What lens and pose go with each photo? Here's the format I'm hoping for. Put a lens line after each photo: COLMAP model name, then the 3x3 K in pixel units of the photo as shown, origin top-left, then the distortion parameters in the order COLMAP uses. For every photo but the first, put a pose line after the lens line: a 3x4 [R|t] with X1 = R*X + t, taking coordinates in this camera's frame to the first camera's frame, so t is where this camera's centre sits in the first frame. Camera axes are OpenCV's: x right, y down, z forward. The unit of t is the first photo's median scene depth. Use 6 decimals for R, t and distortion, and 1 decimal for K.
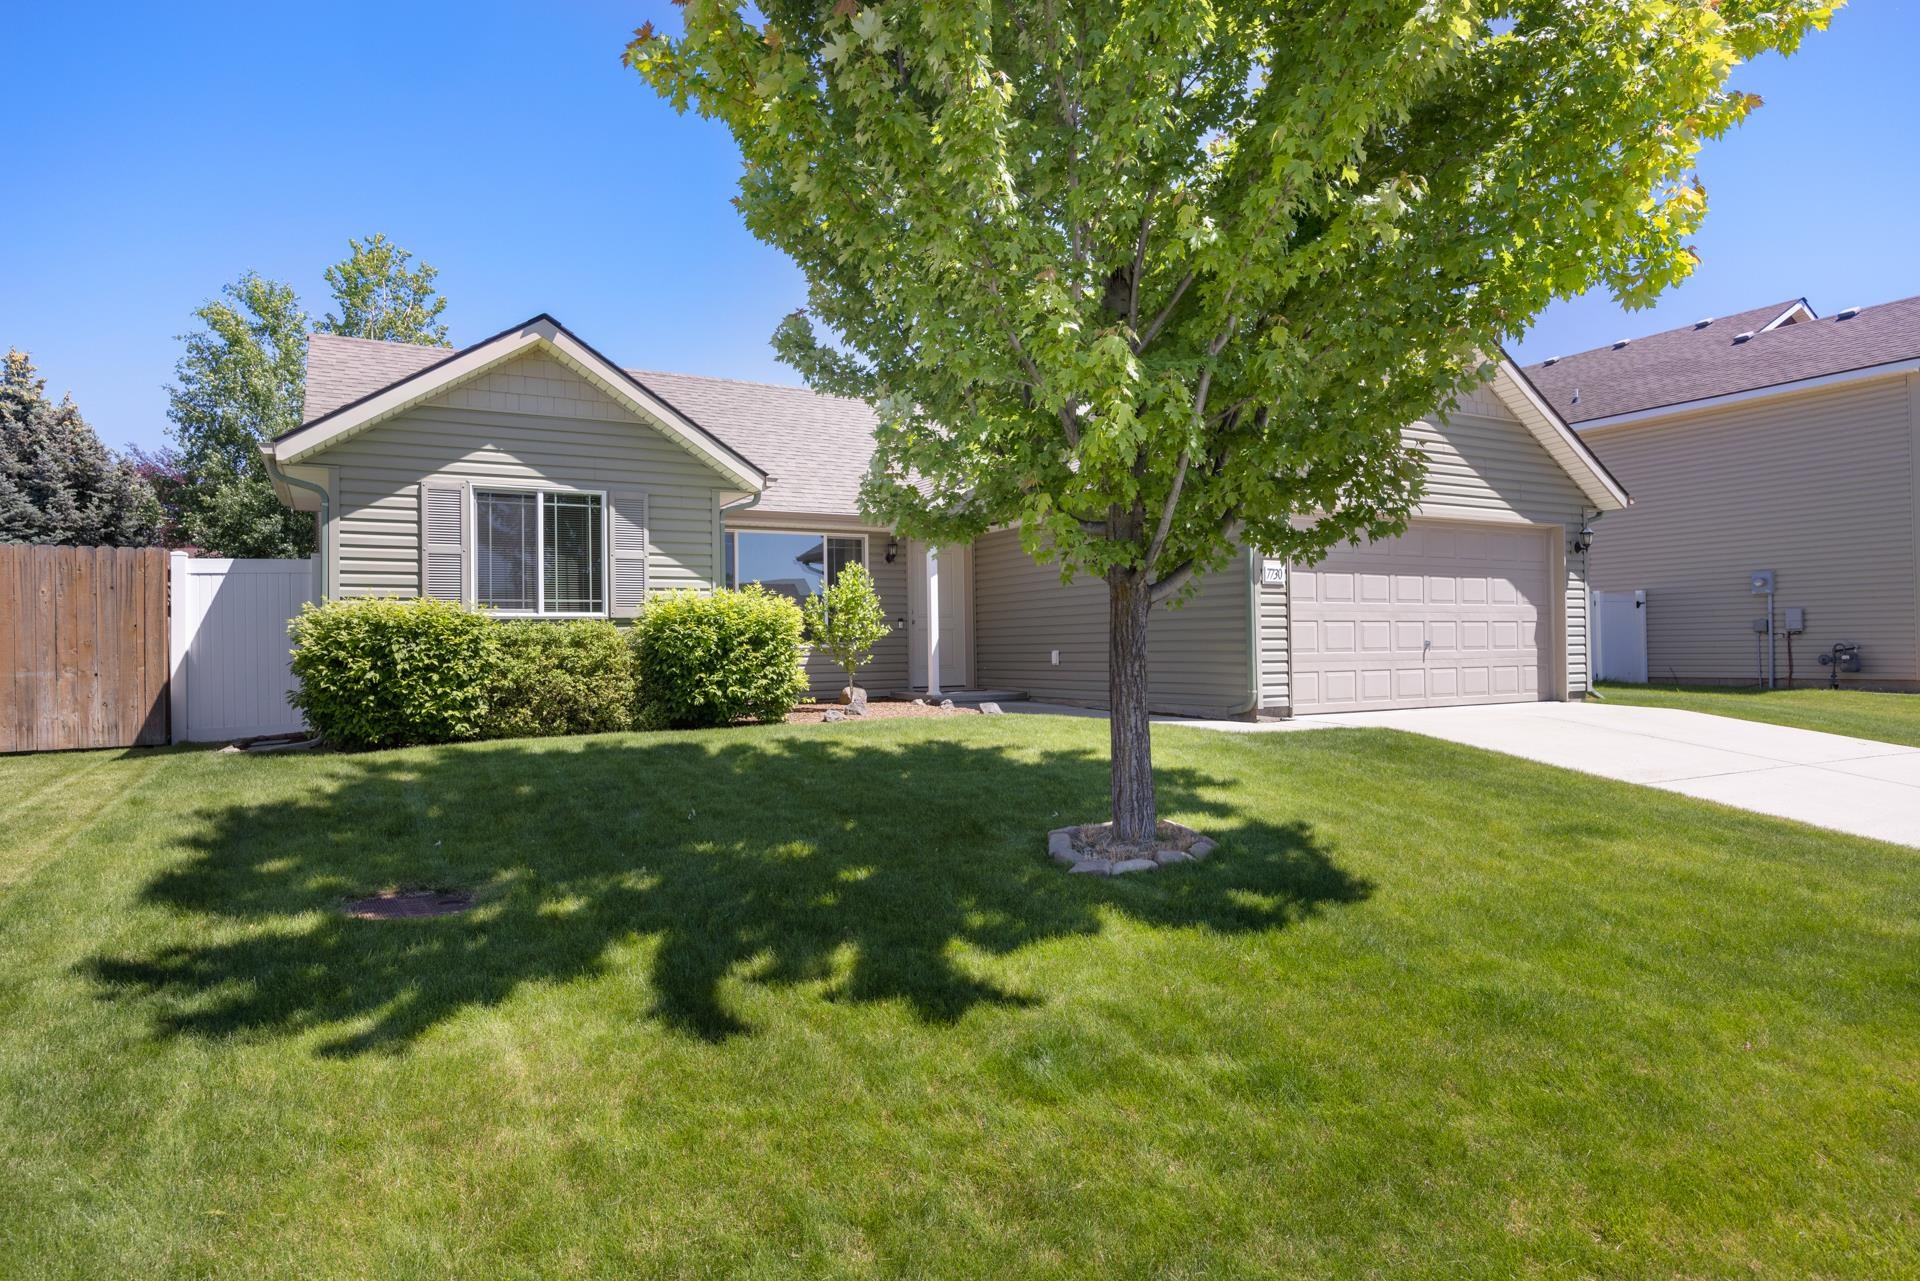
lens RADIAL K [[1146.7, 0, 960.0], [0, 1146.7, 637.7], [0, 0, 1]] dist [-0.006020, -0.000498]
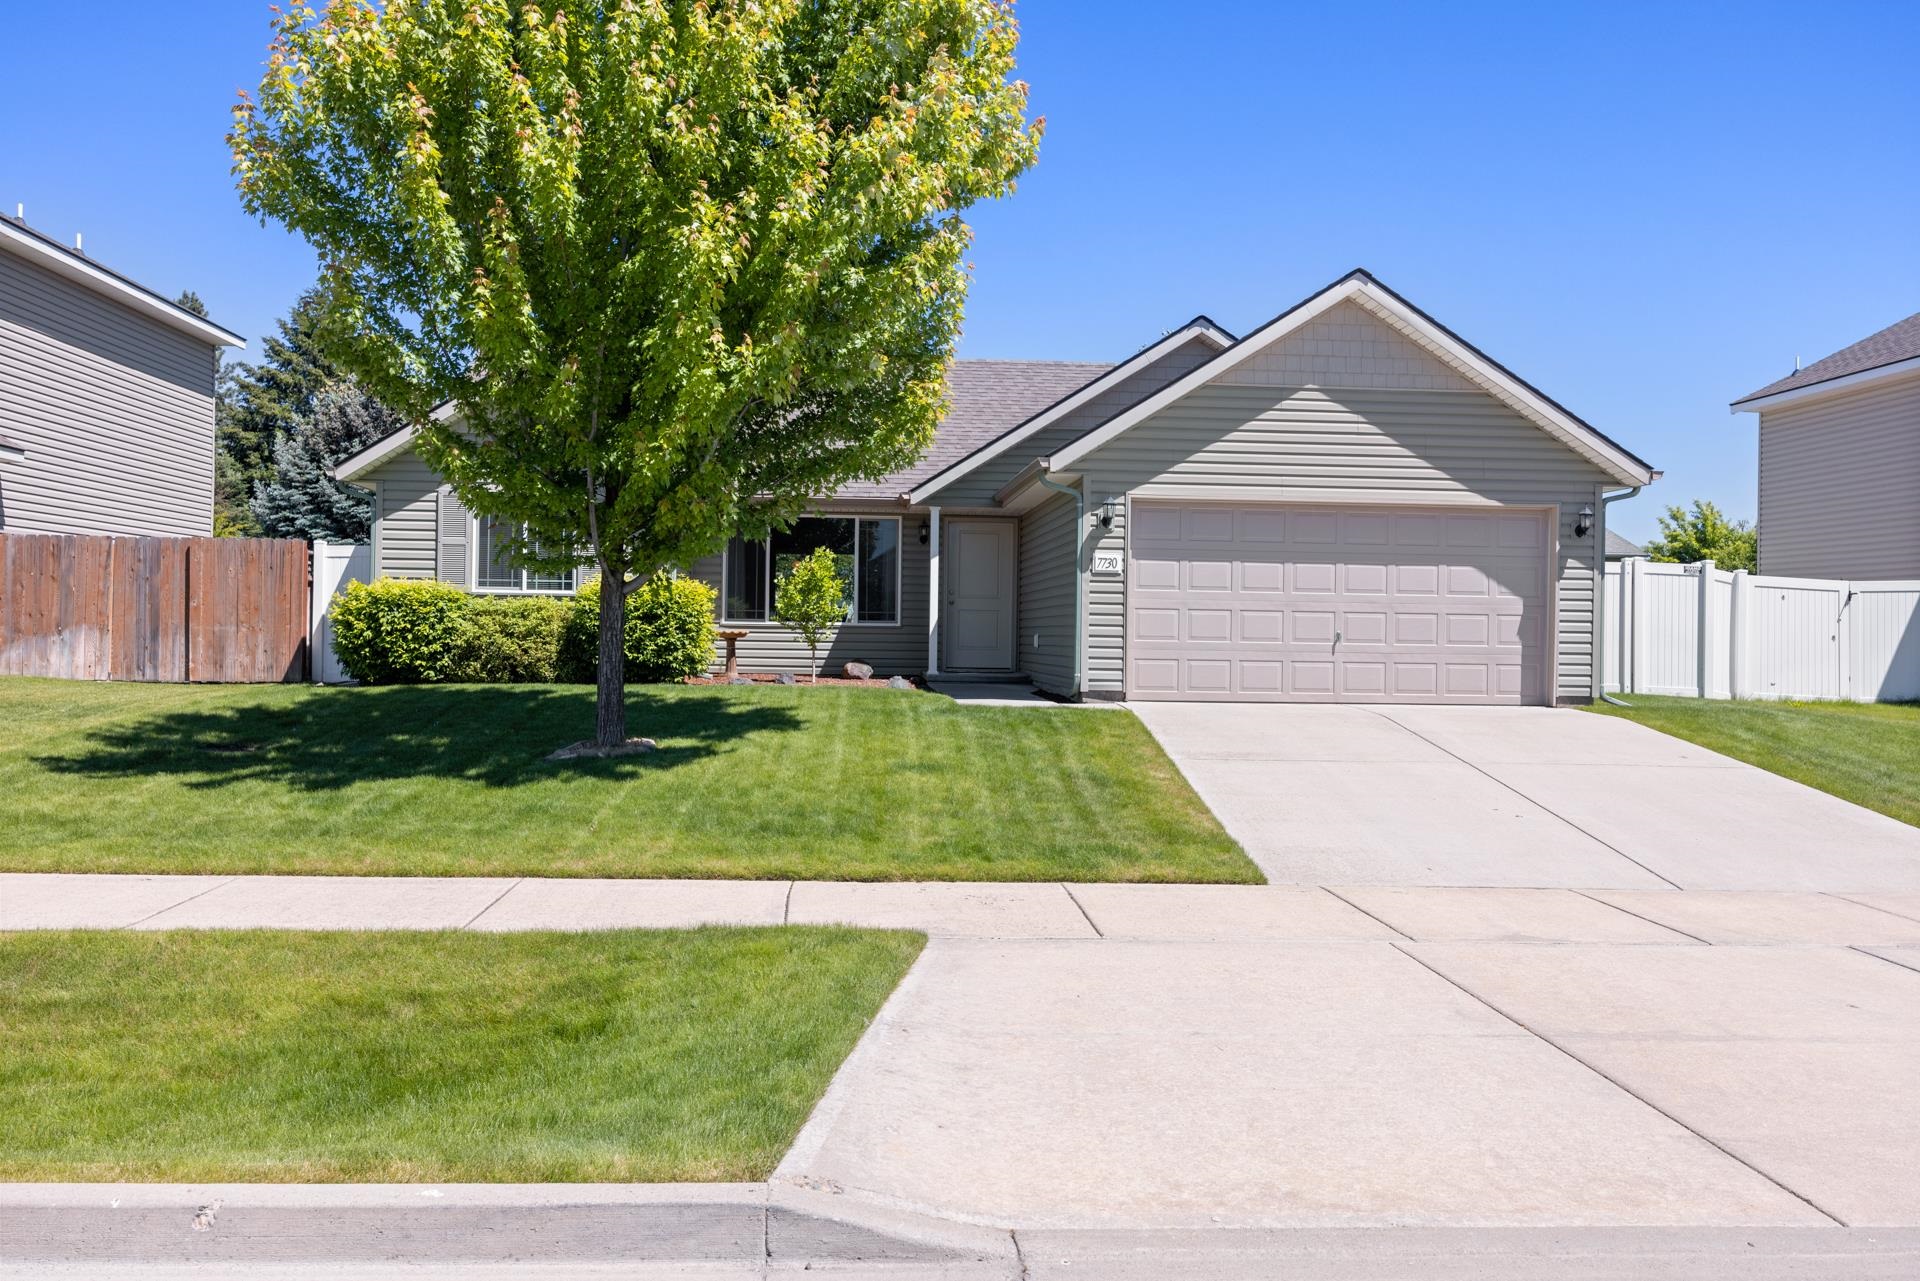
lens RADIAL K [[1683.4, 0, 959.4], [0, 1683.4, 637.8], [0, 0, 1]] dist [0.006262, 0.002705]
pose [[0.897845, 0.027352, -0.439461, 0.931886], [-0.022653, 0.999616, 0.015936, -0.010167], [0.439729, -0.004353, 0.898120, -0.485561]]
